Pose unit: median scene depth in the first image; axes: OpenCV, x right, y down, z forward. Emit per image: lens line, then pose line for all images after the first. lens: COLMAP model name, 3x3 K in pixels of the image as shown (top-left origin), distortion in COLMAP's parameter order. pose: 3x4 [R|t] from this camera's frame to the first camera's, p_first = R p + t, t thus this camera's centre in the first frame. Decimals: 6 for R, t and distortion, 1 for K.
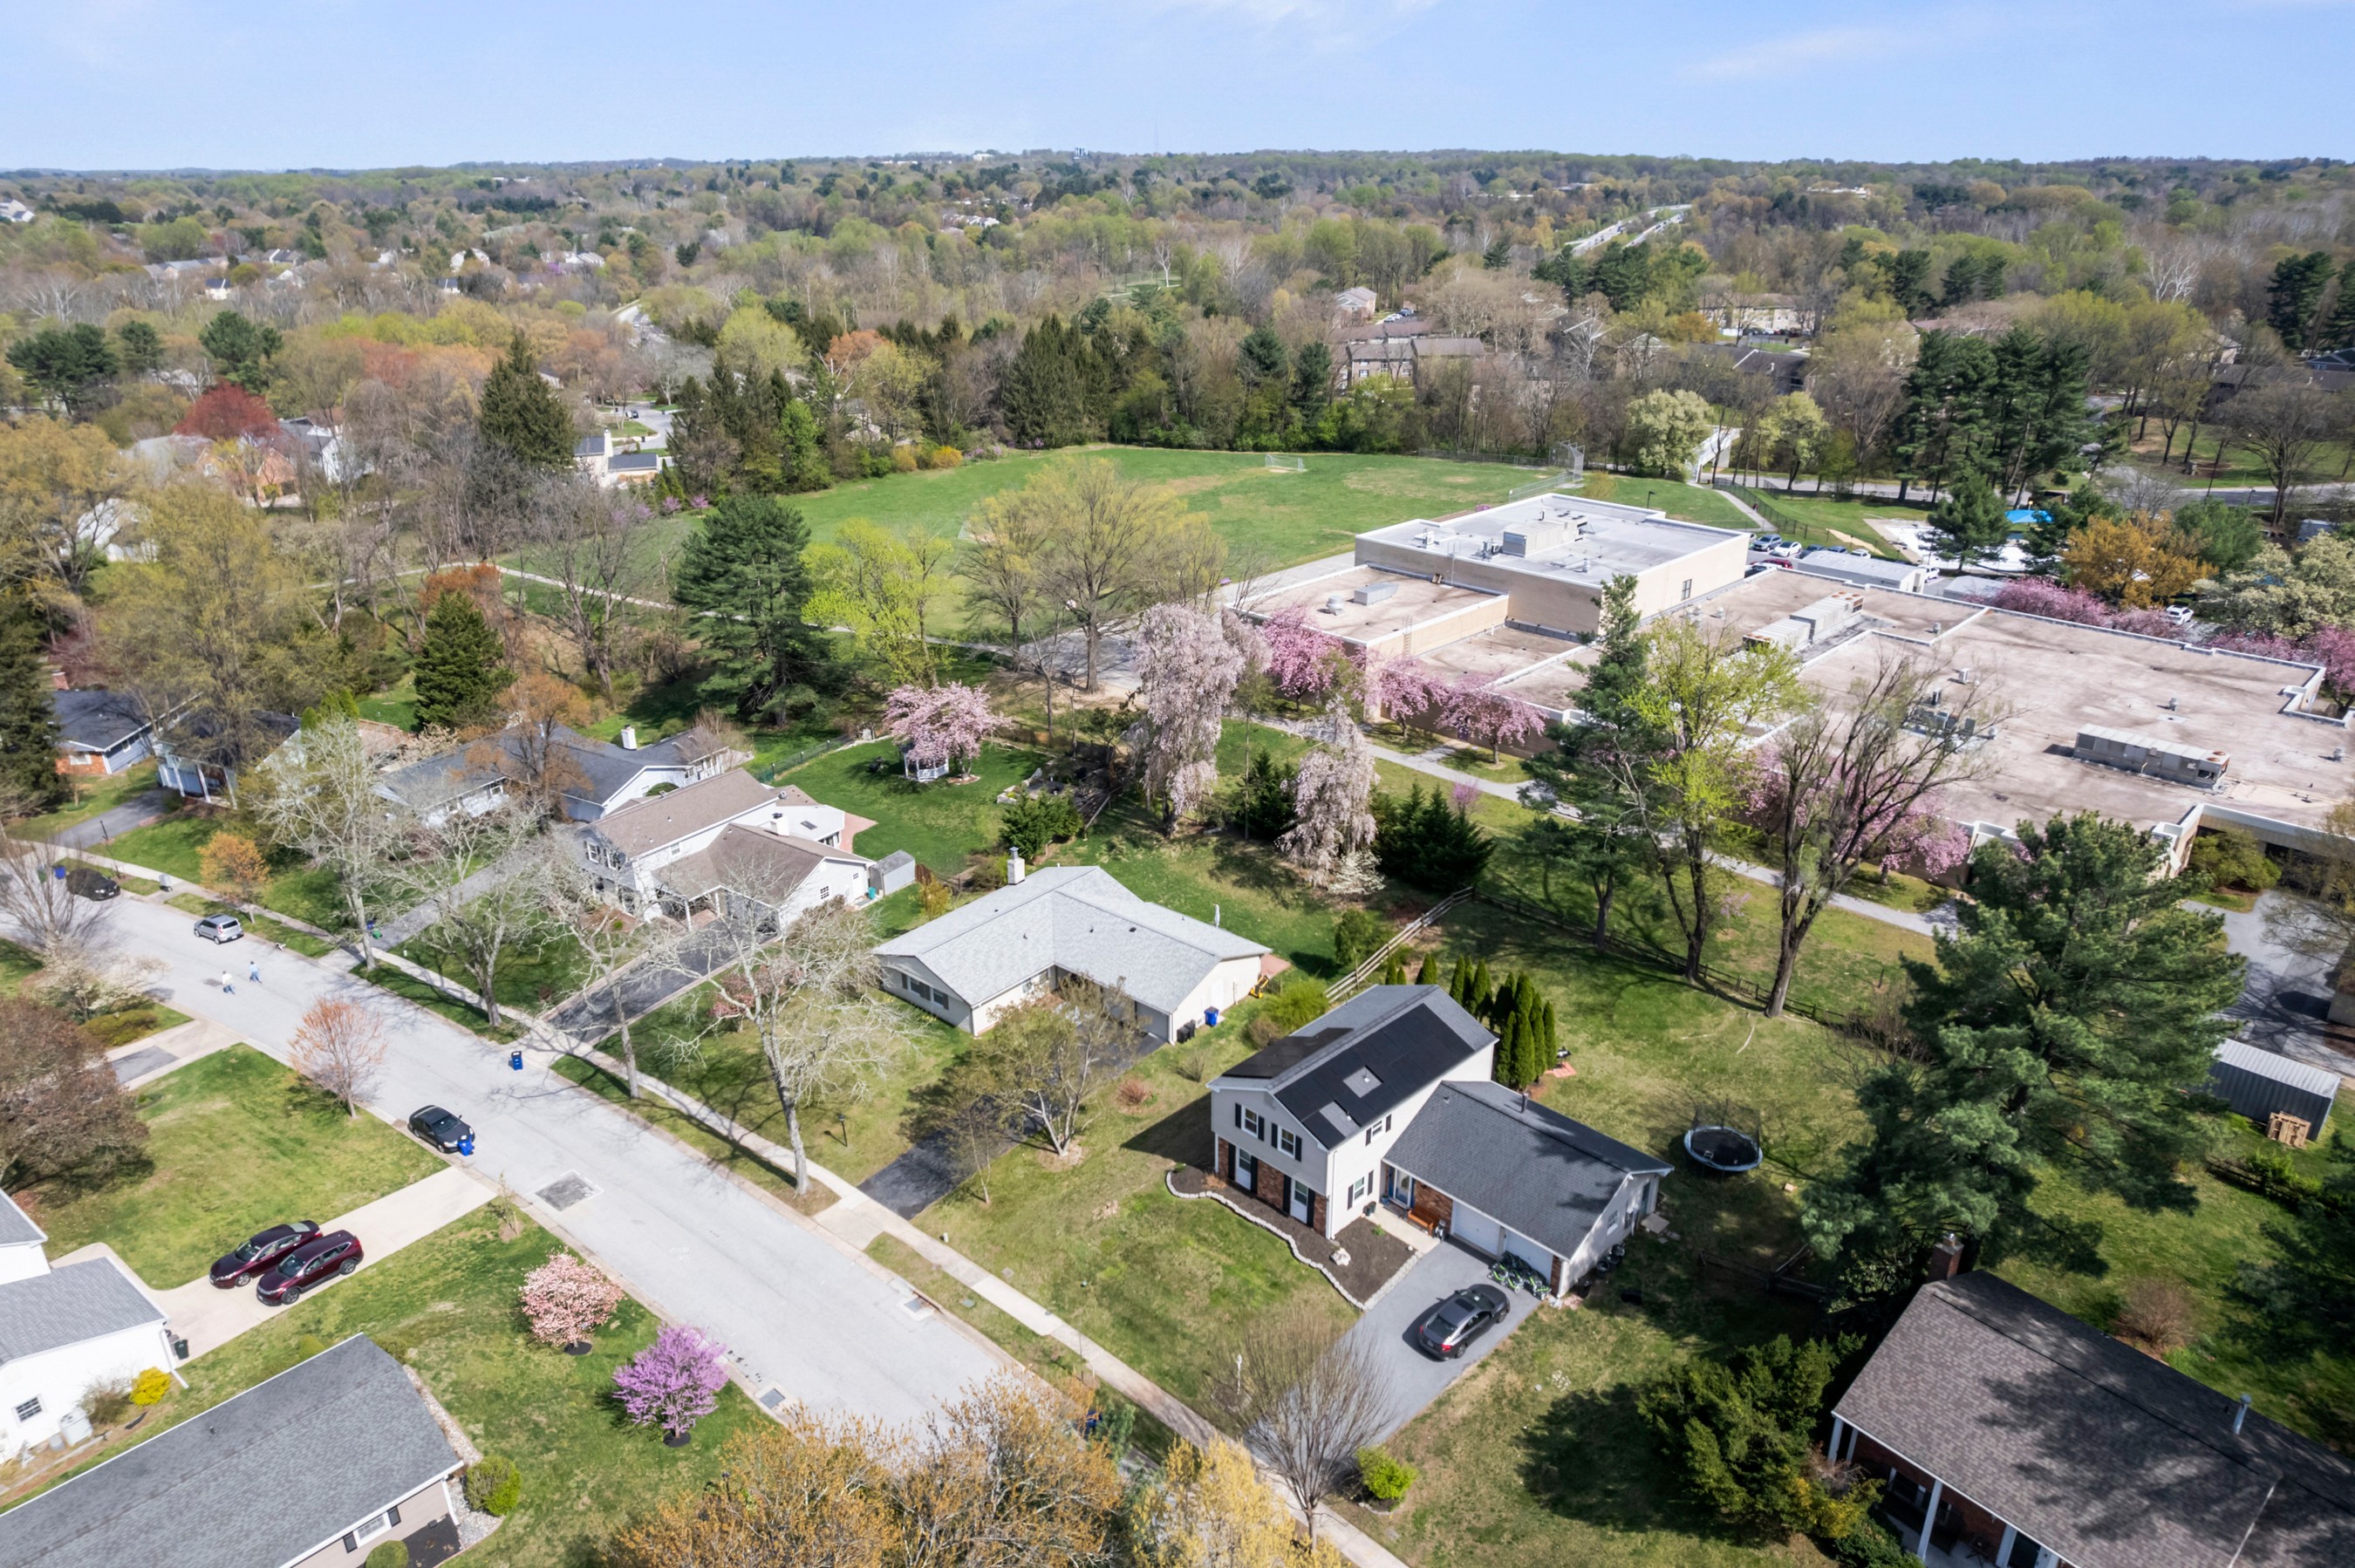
lens RADIAL K [[1530.7, 0, 1177.5], [0, 1530.7, 784.0], [0, 0, 1]] dist [-0.074854, 0.059153]
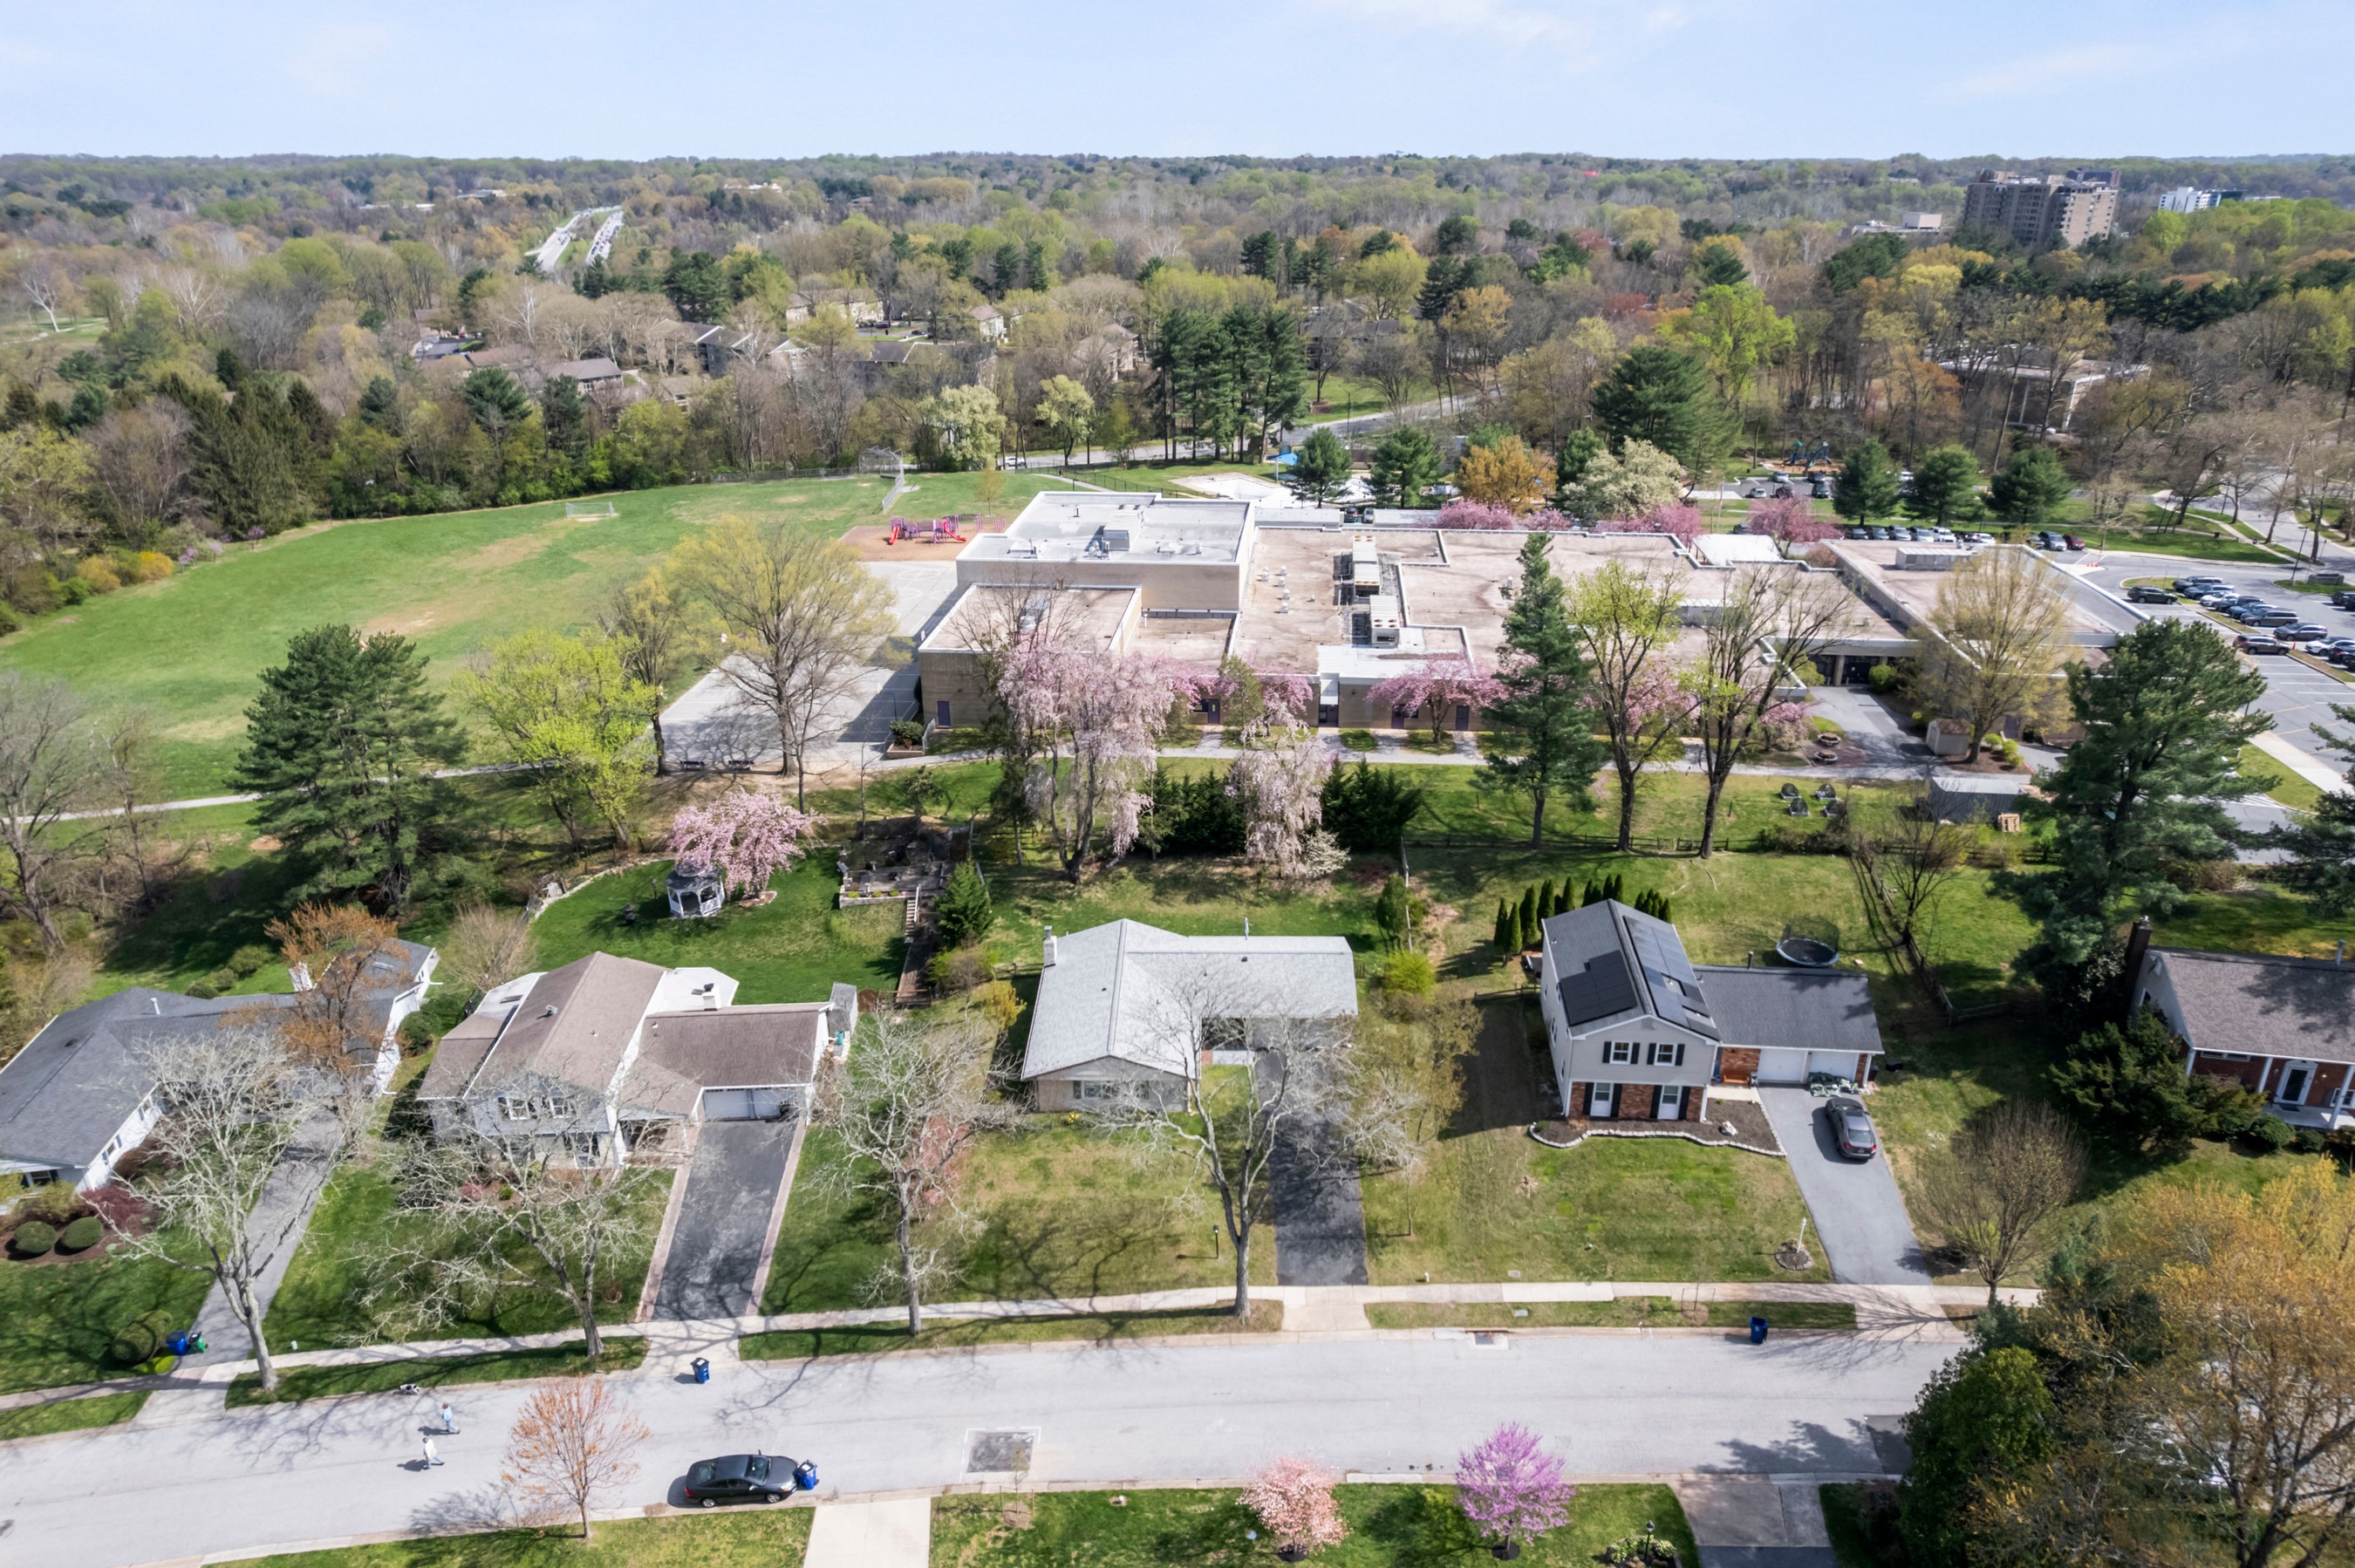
lens RADIAL K [[1530.7, 0, 1177.5], [0, 1530.7, 784.0], [0, 0, 1]] dist [-0.074854, 0.059153]
pose [[0.770710, -0.245390, 0.588040, -0.412101], [0.244987, 0.966049, 0.082044, -0.071924], [-0.588208, 0.080830, 0.804660, 0.139982]]
